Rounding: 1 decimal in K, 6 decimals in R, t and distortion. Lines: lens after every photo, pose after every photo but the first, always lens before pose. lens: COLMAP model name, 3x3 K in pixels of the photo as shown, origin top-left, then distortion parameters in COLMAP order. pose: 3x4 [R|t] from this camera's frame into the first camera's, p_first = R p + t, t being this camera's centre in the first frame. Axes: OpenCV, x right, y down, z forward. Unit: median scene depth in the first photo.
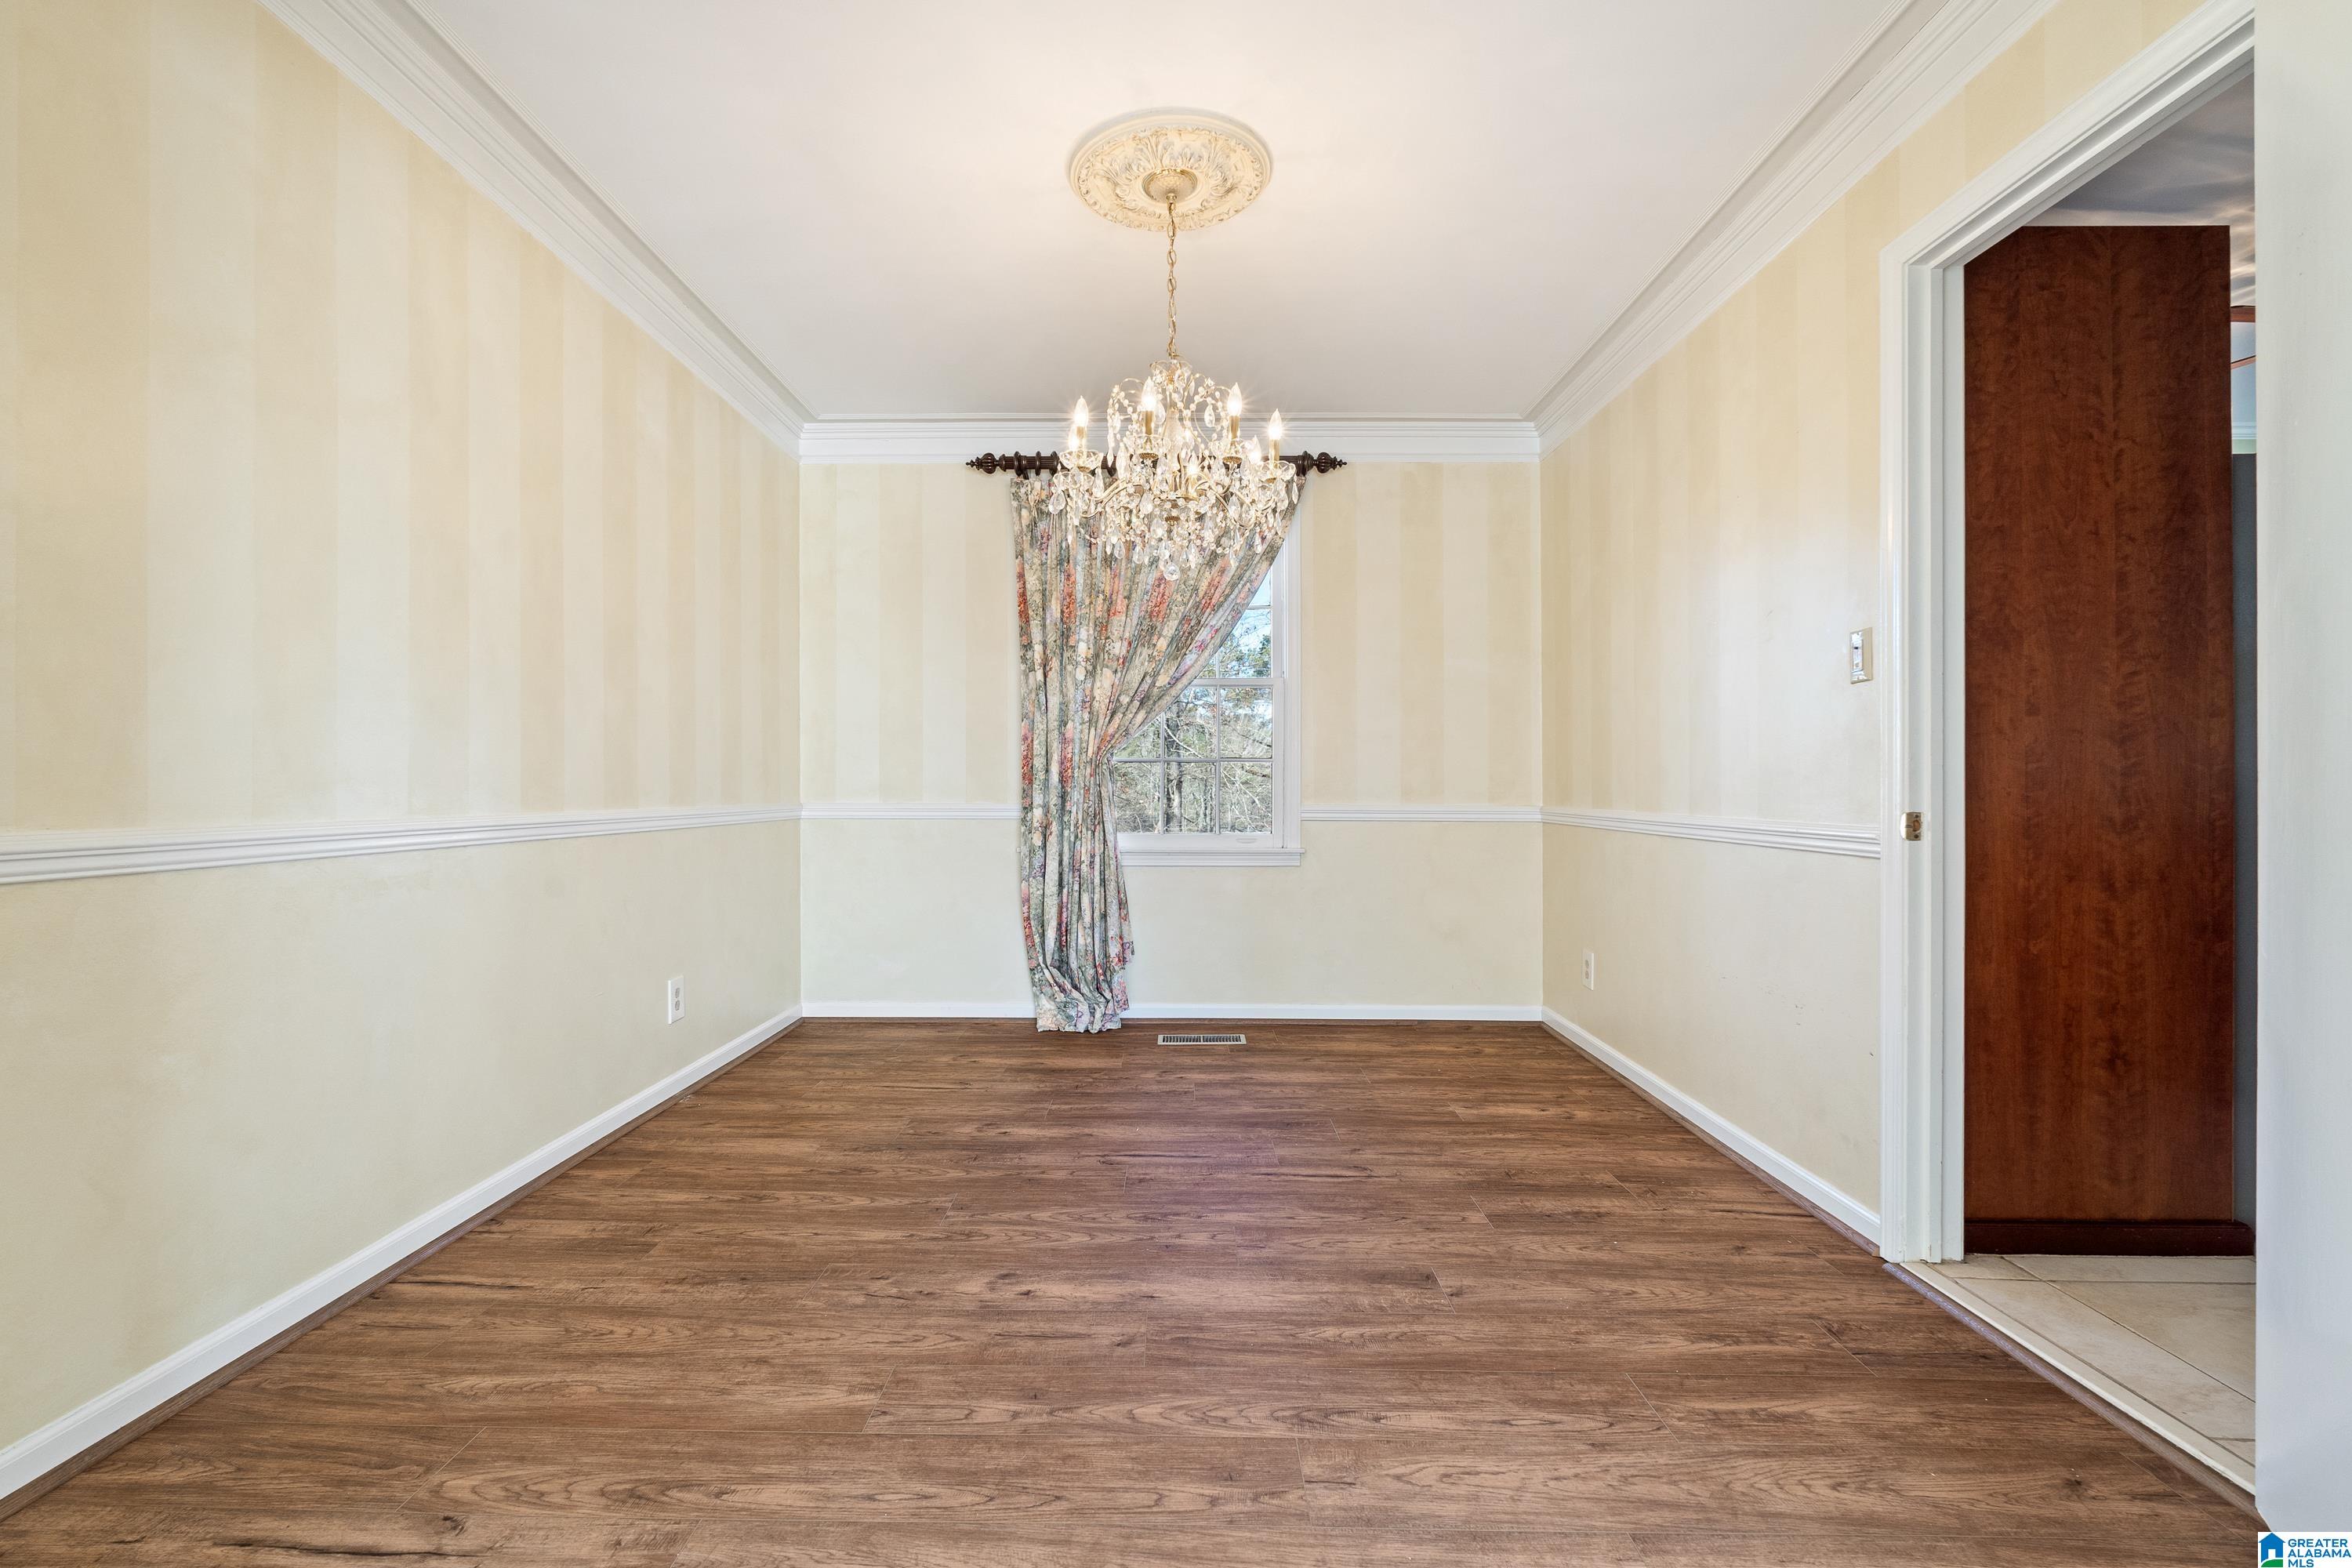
lens RADIAL K [[1052.9, 0, 1160.1], [0, 1052.9, 780.3], [0, 0, 1]] dist [-0.007111, 0.000763]
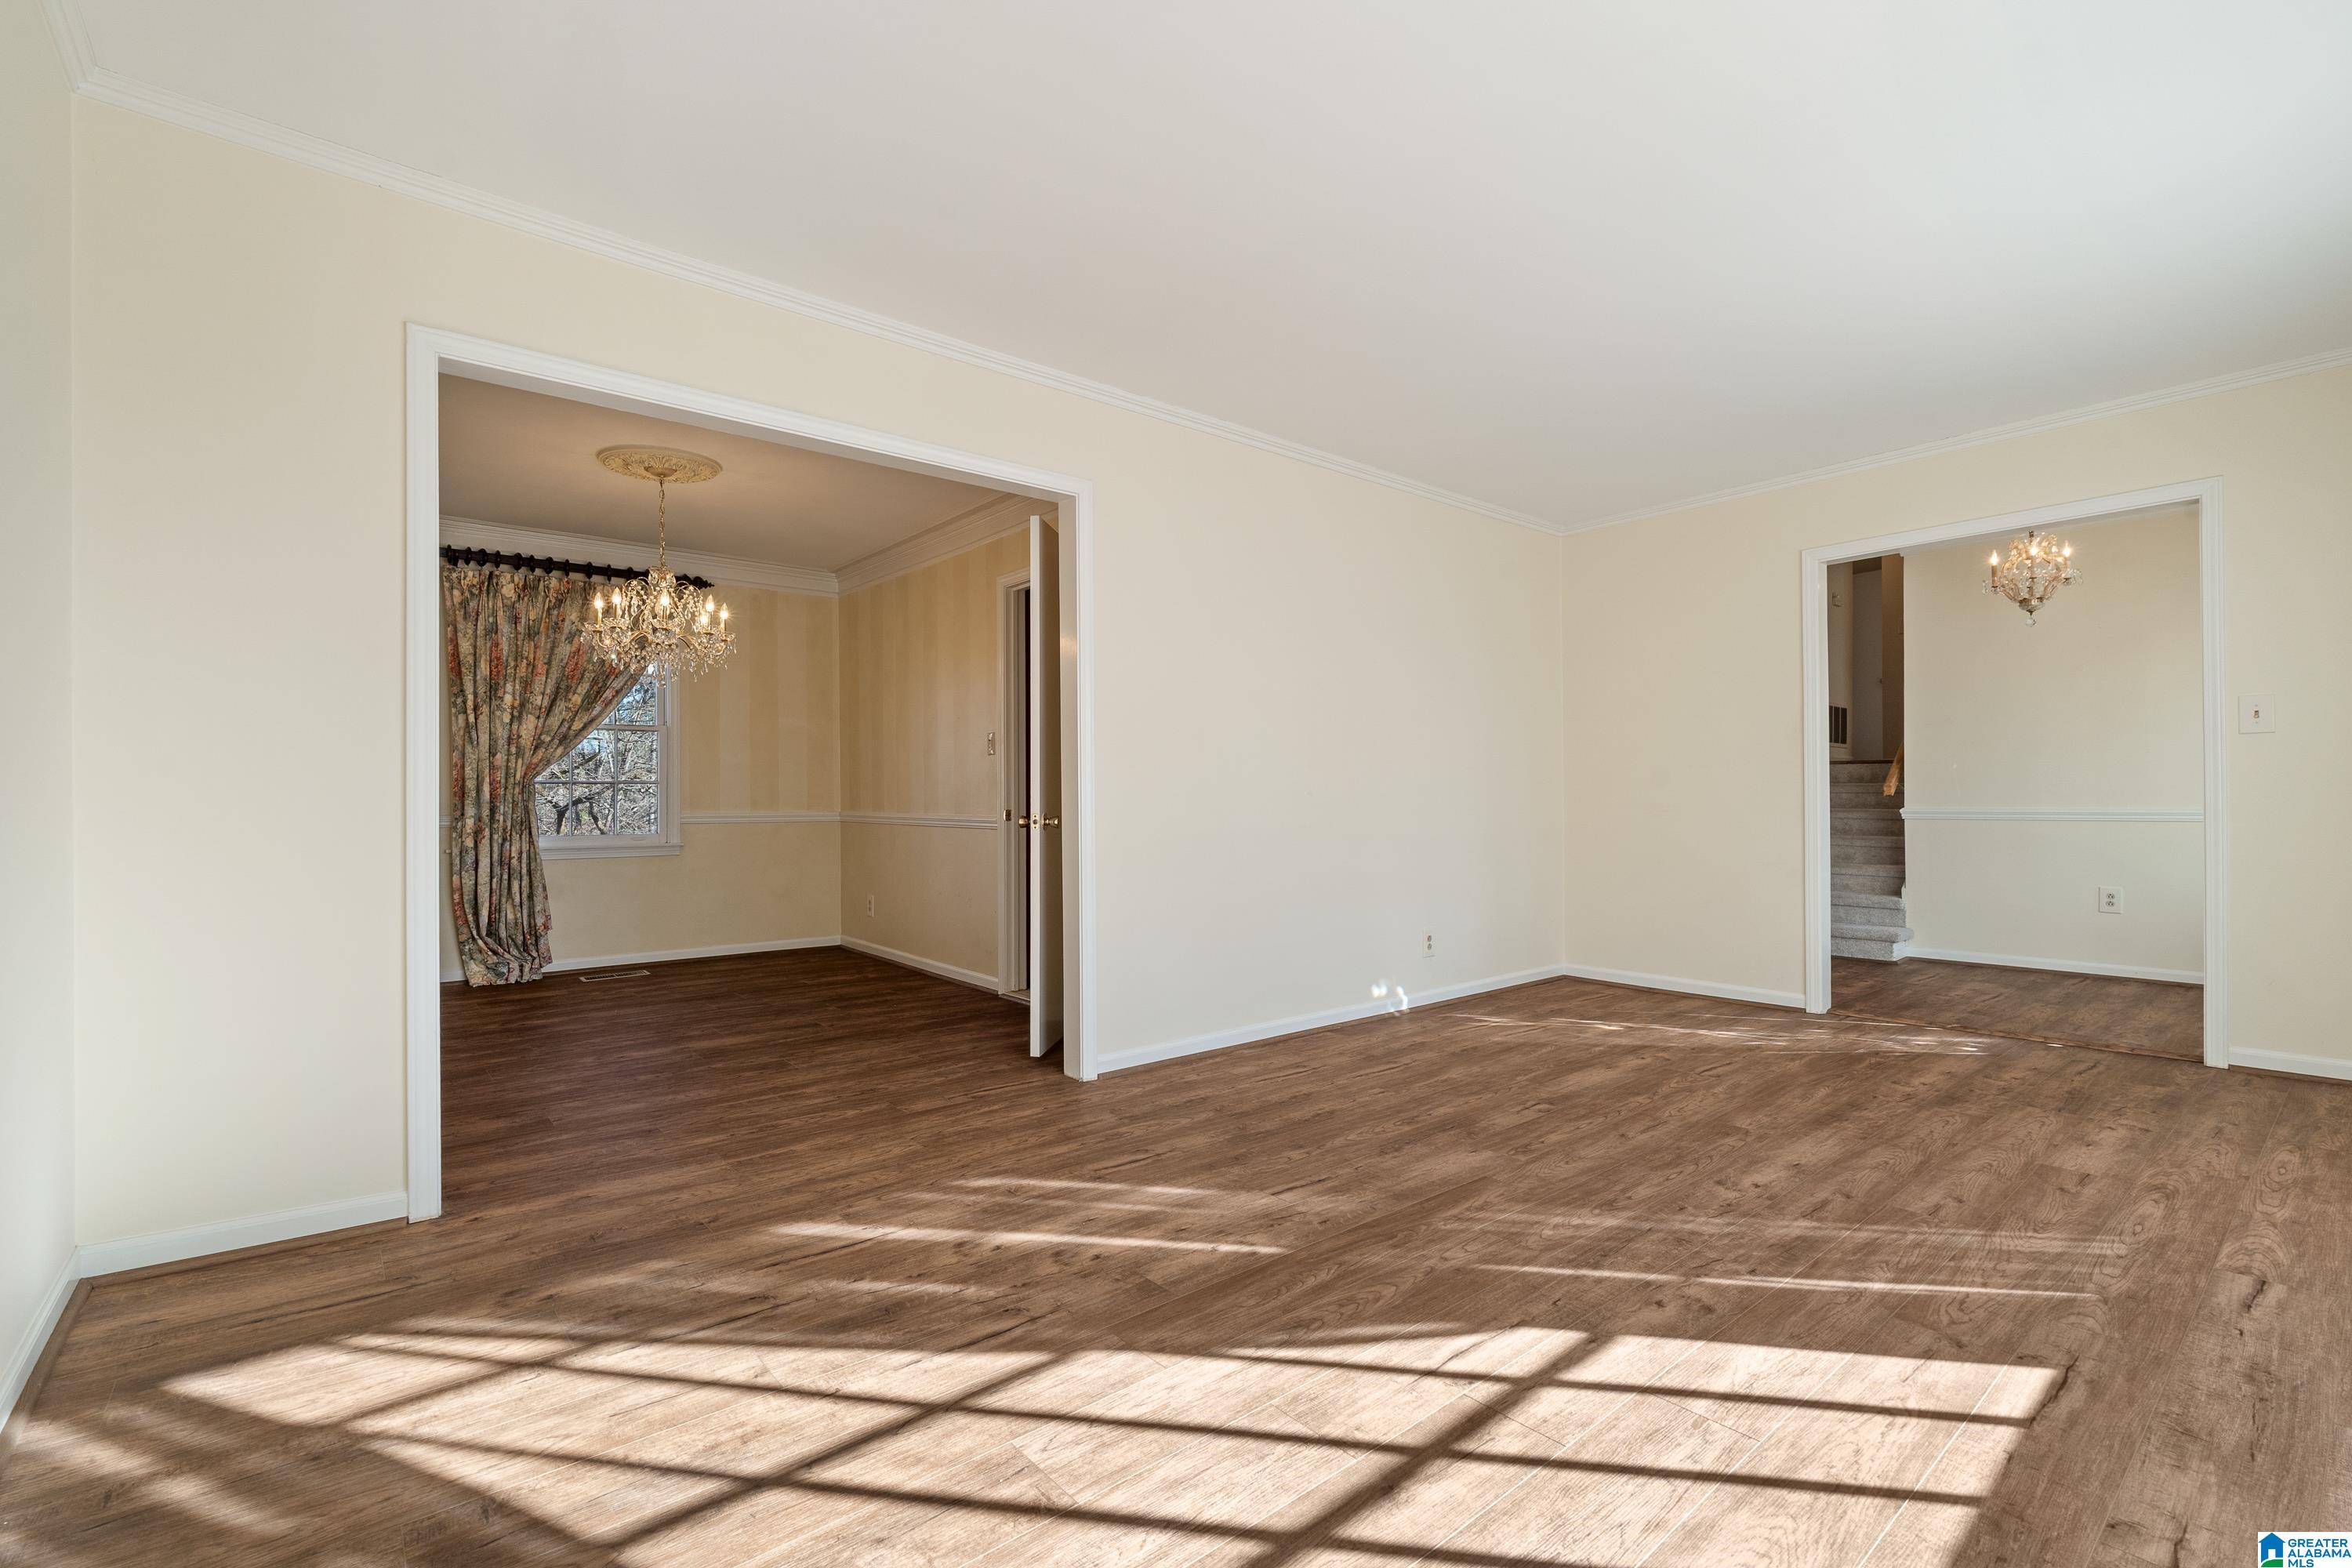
lens RADIAL K [[1052.9, 0, 1173.5], [0, 1052.9, 787.0], [0, 0, 1]] dist [-0.007111, 0.000763]
pose [[0.766519, -0.000378, 0.642222, -0.285606], [0.002350, 0.999995, -0.002216, -0.008122], [-0.642218, 0.003208, 0.766516, -0.572638]]
